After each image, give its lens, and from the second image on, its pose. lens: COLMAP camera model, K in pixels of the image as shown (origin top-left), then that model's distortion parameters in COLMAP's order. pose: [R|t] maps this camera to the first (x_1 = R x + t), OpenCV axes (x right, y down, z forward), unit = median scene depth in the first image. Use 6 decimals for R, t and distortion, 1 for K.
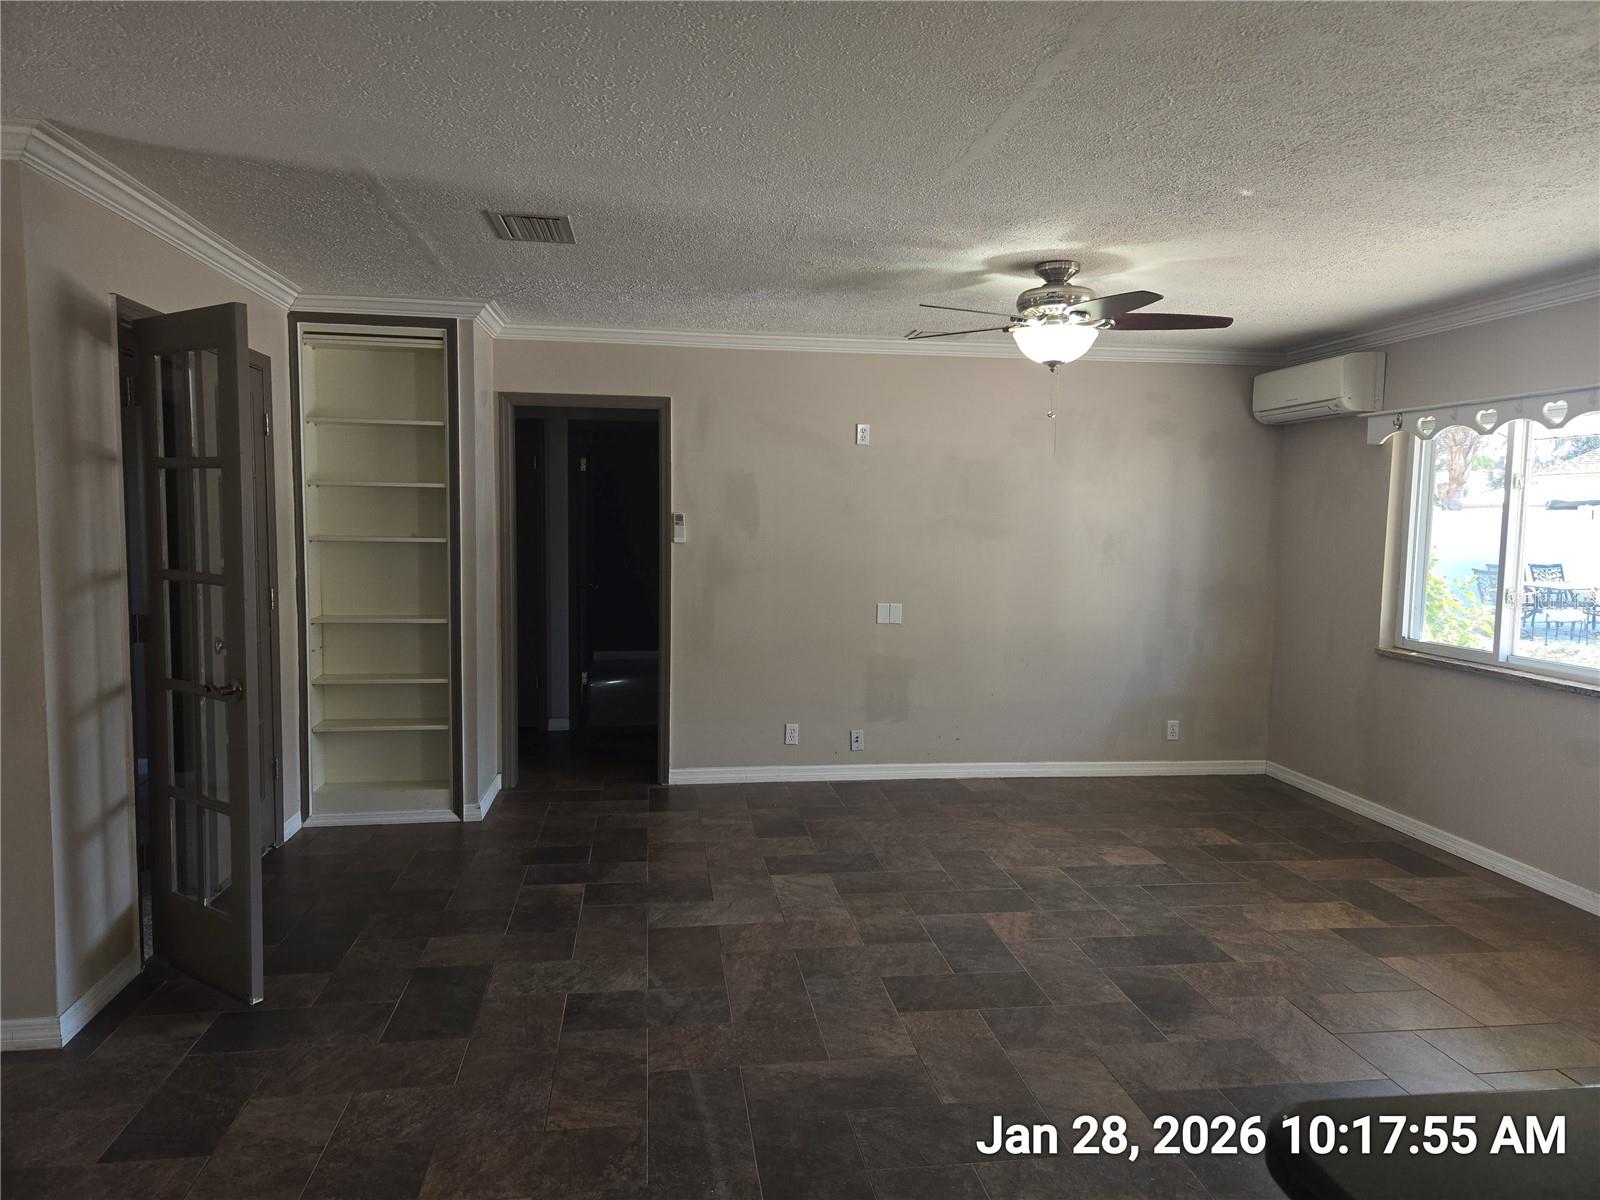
lens RADIAL K [[1067.8, 0, 807.1], [0, 1067.8, 603.8], [0, 0, 1]] dist [0.068182, -0.051956]
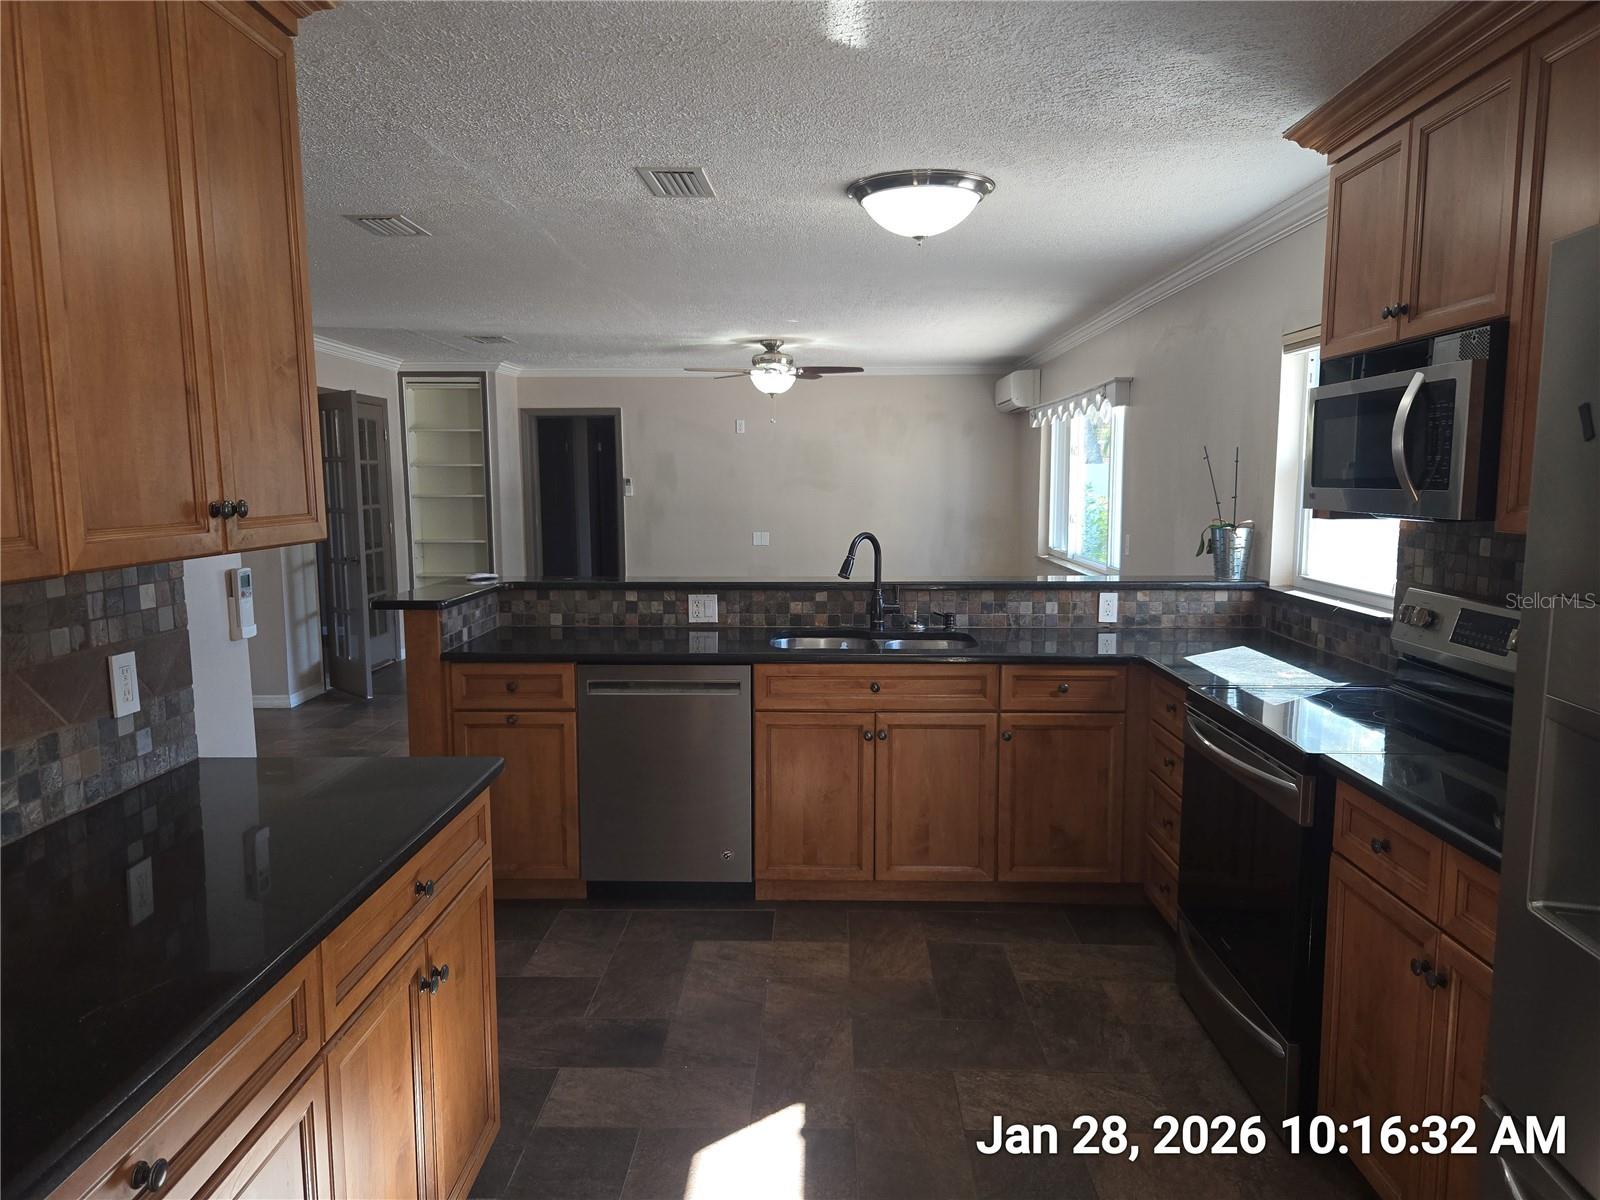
lens RADIAL K [[1067.8, 0, 807.1], [0, 1067.8, 603.8], [0, 0, 1]] dist [0.068182, -0.051956]
pose [[0.987106, -0.000432, -0.160065, 0.536313], [0.005871, 0.999421, 0.033510, 0.070713], [0.159958, -0.034018, 0.986537, -0.758594]]
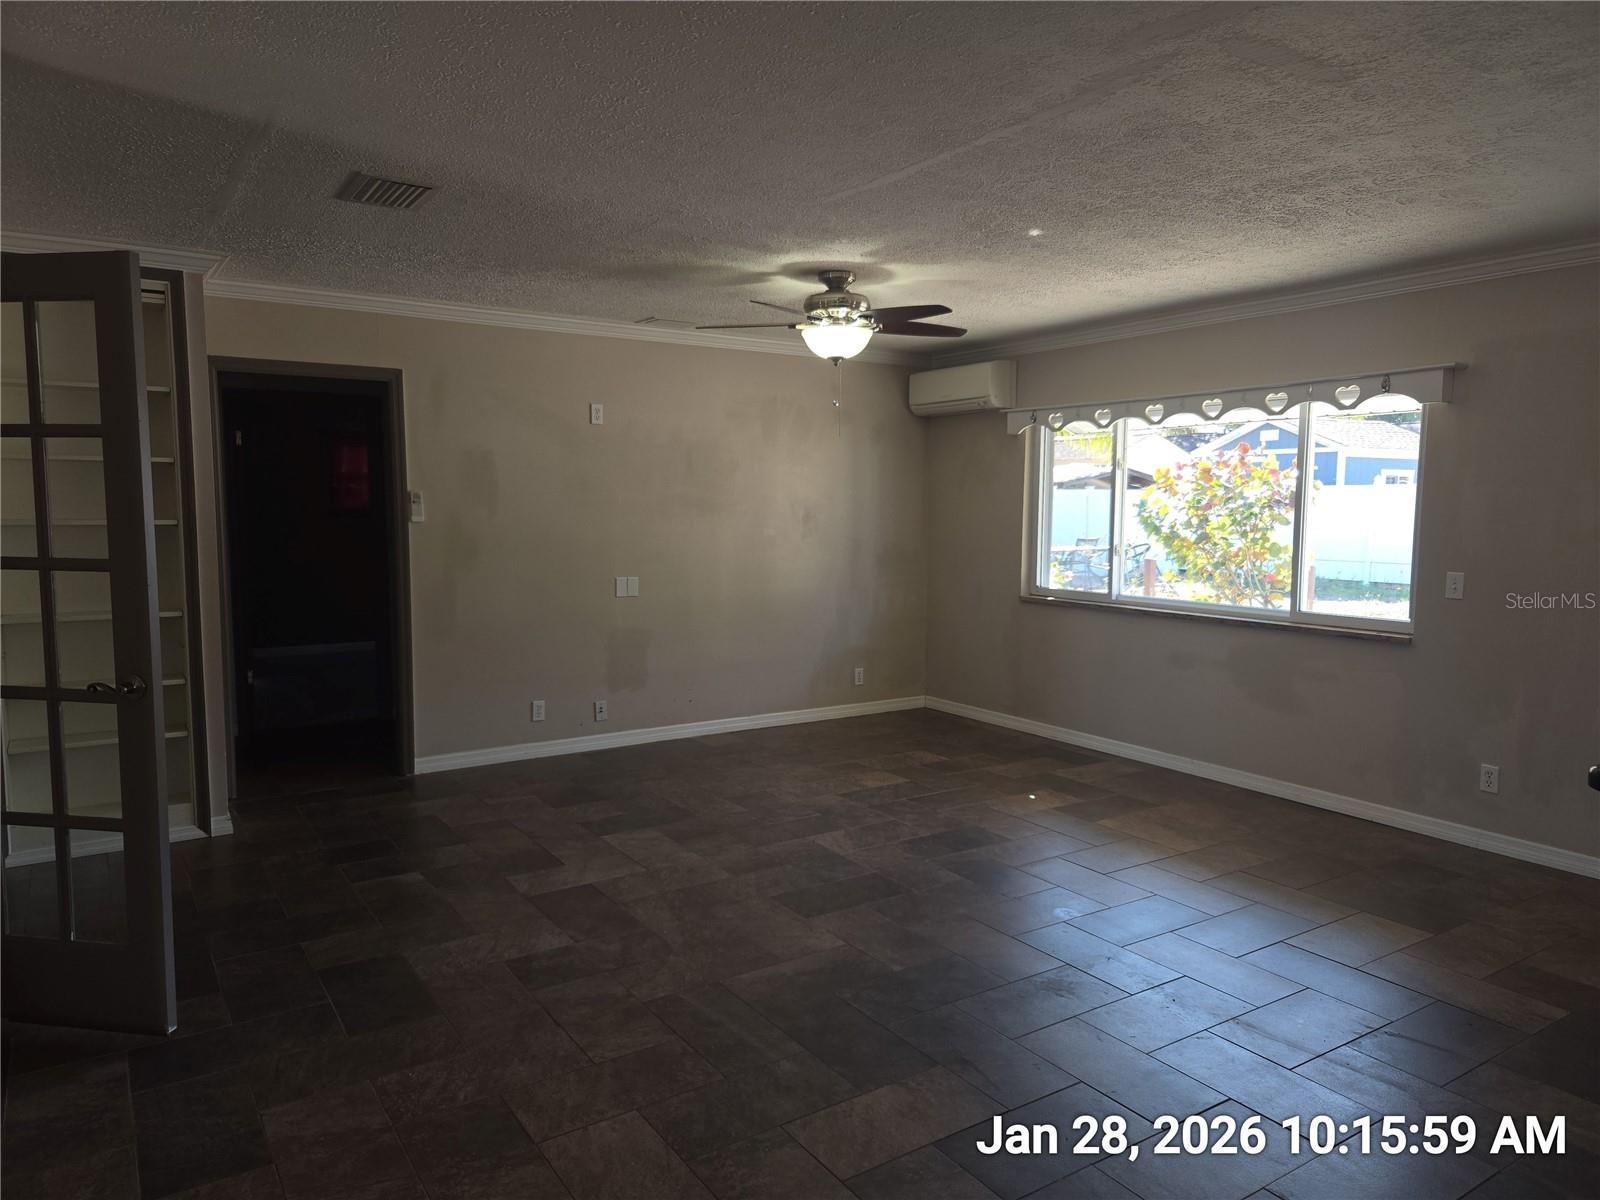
lens RADIAL K [[1067.8, 0, 807.1], [0, 1067.8, 603.8], [0, 0, 1]] dist [0.068182, -0.051956]
pose [[0.902814, -0.050733, 0.427028, -0.283946], [0.043883, 0.998702, 0.025874, 0.008423], [-0.427786, -0.004620, 0.903868, -0.030247]]
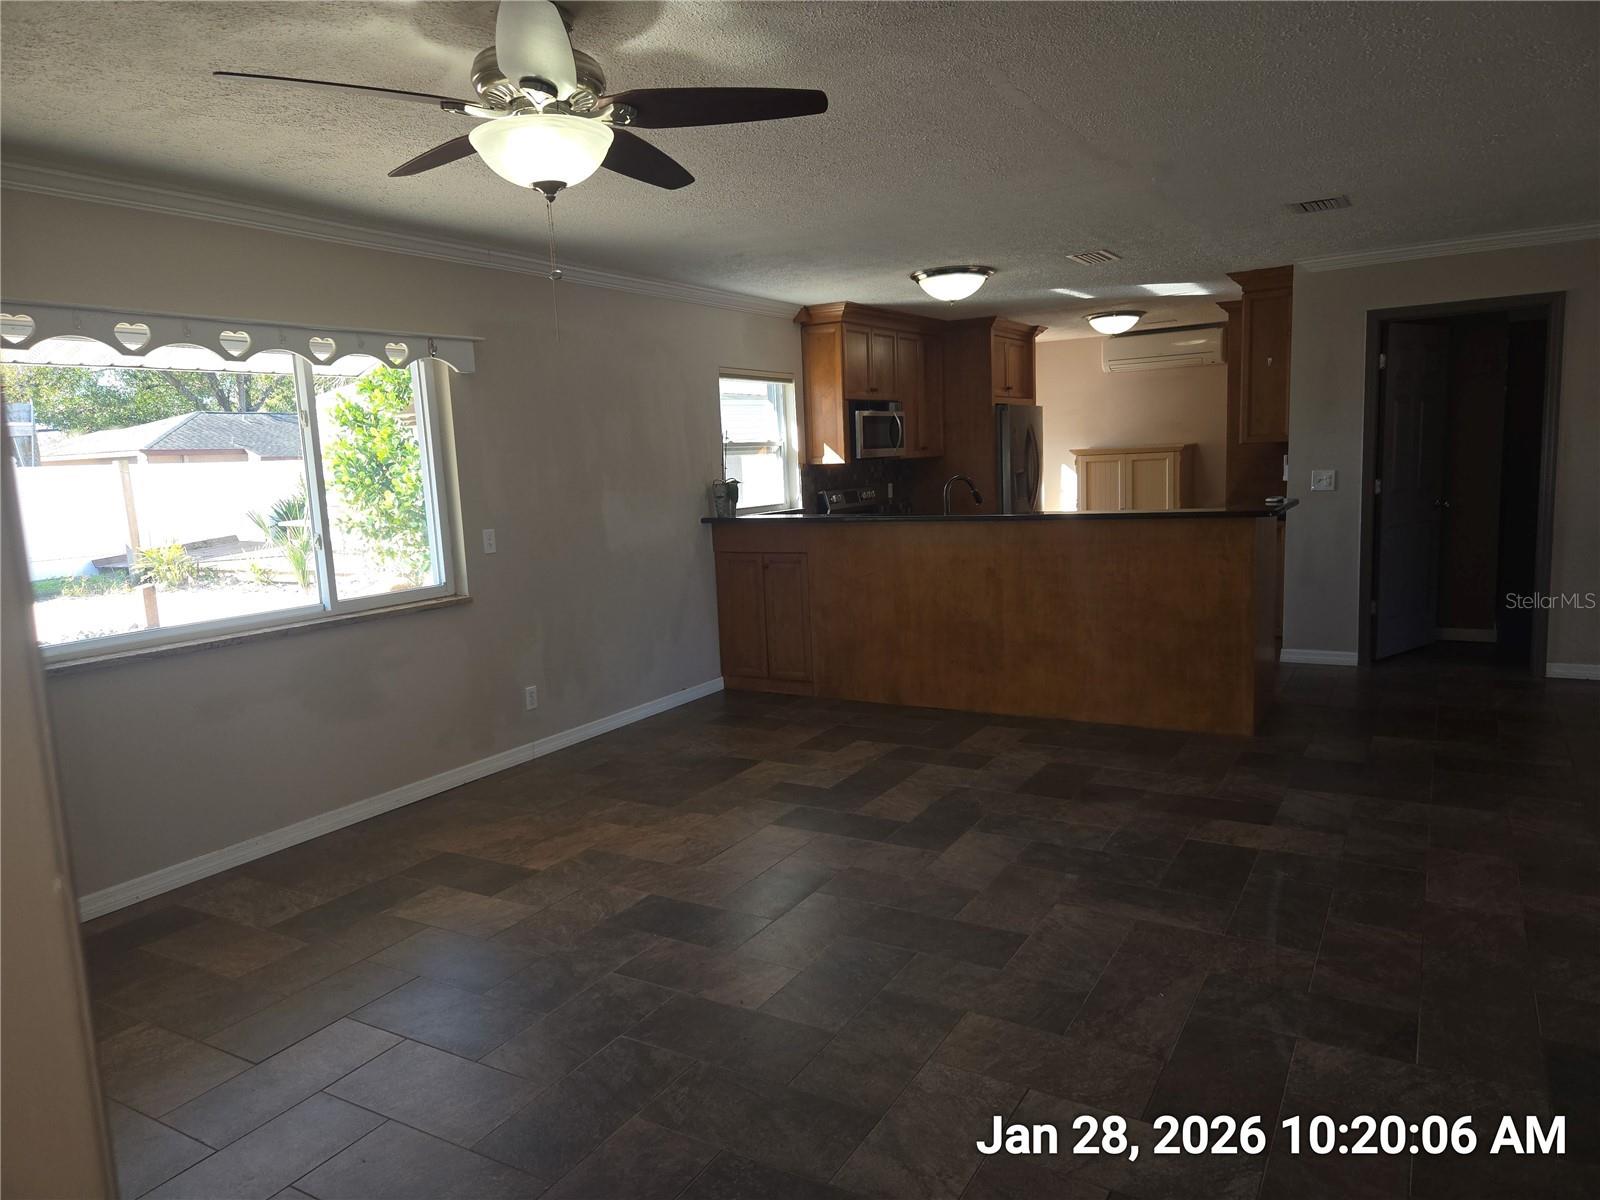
lens RADIAL K [[1074.3, 0, 798.3], [0, 1074.3, 601.9], [0, 0, 1]] dist [0.066326, -0.051463]
pose [[-0.776143, -0.066716, 0.627018, -0.256927], [0.085438, 0.974090, 0.209403, -0.104650], [-0.624742, 0.216097, -0.750333, 1.316349]]
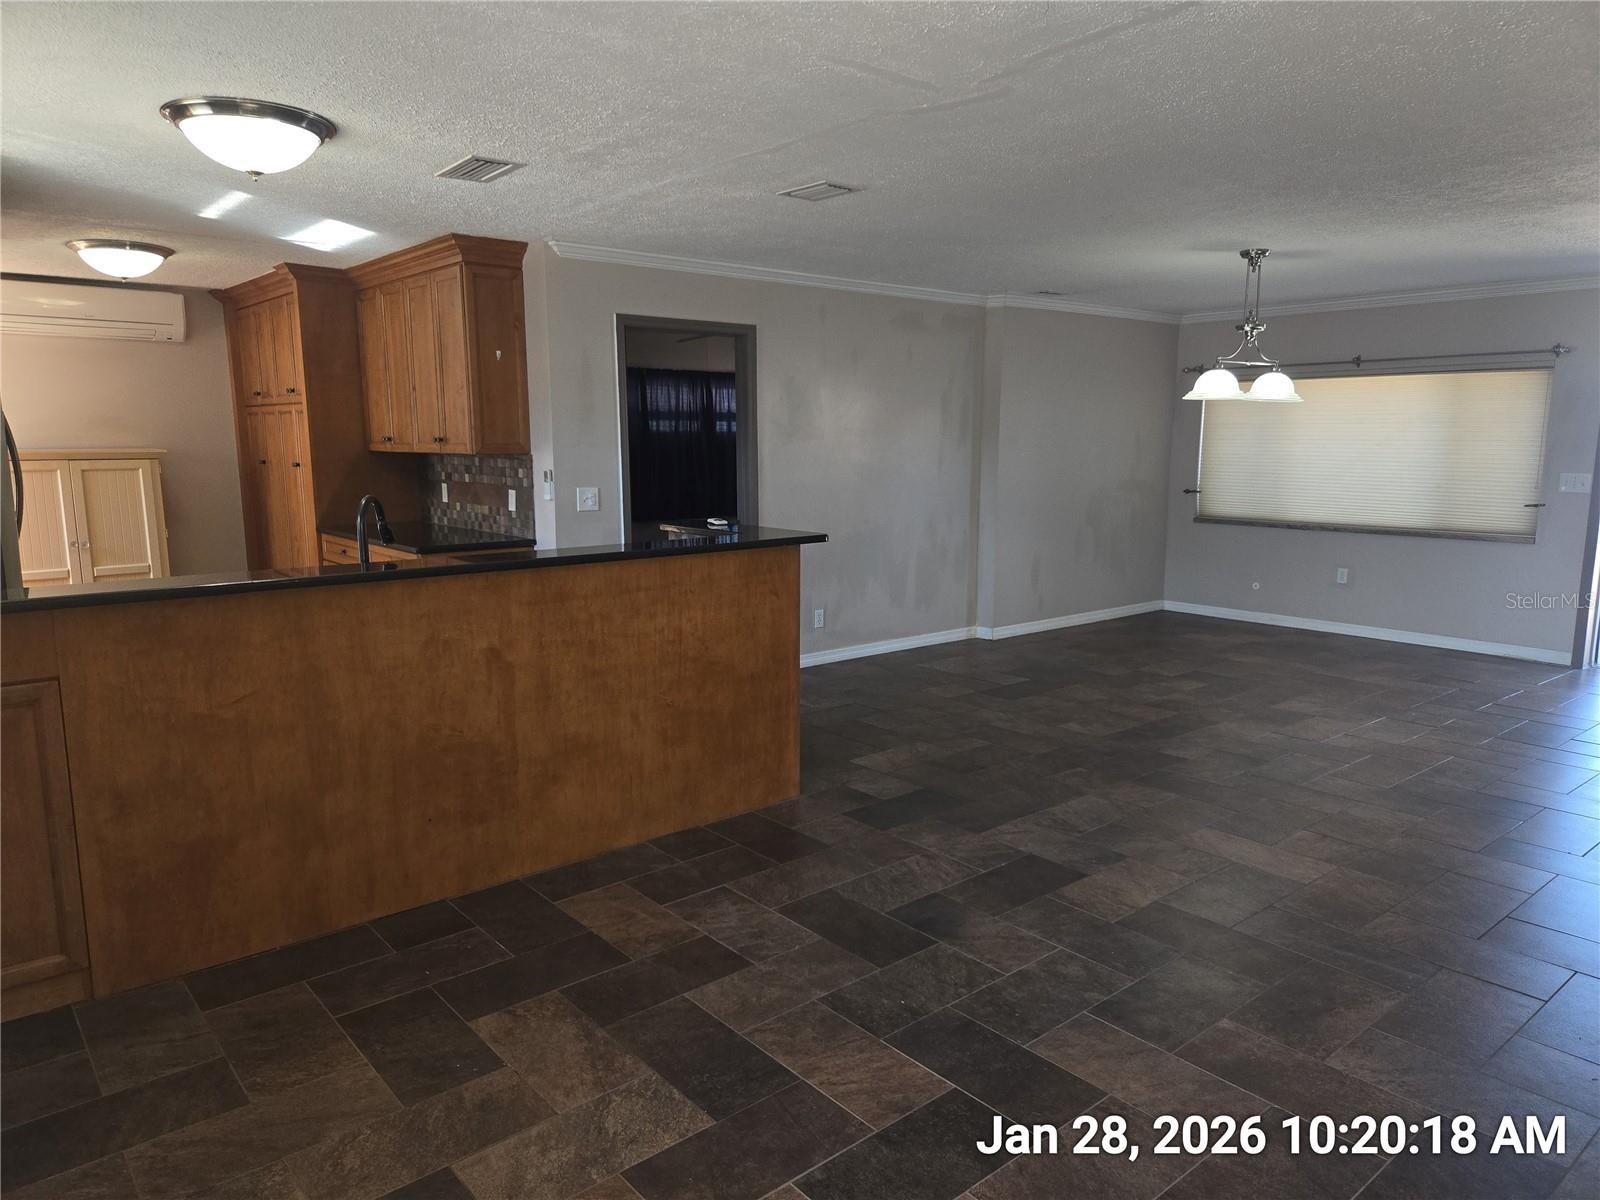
lens RADIAL K [[1074.3, 0, 798.3], [0, 1074.3, 601.9], [0, 0, 1]] dist [0.066326, -0.051463]
pose [[-0.844962, 0.065670, -0.530779, 0.602579], [-0.059048, 0.974911, 0.214620, -0.067212], [0.531557, 0.212687, -0.819885, 0.946846]]
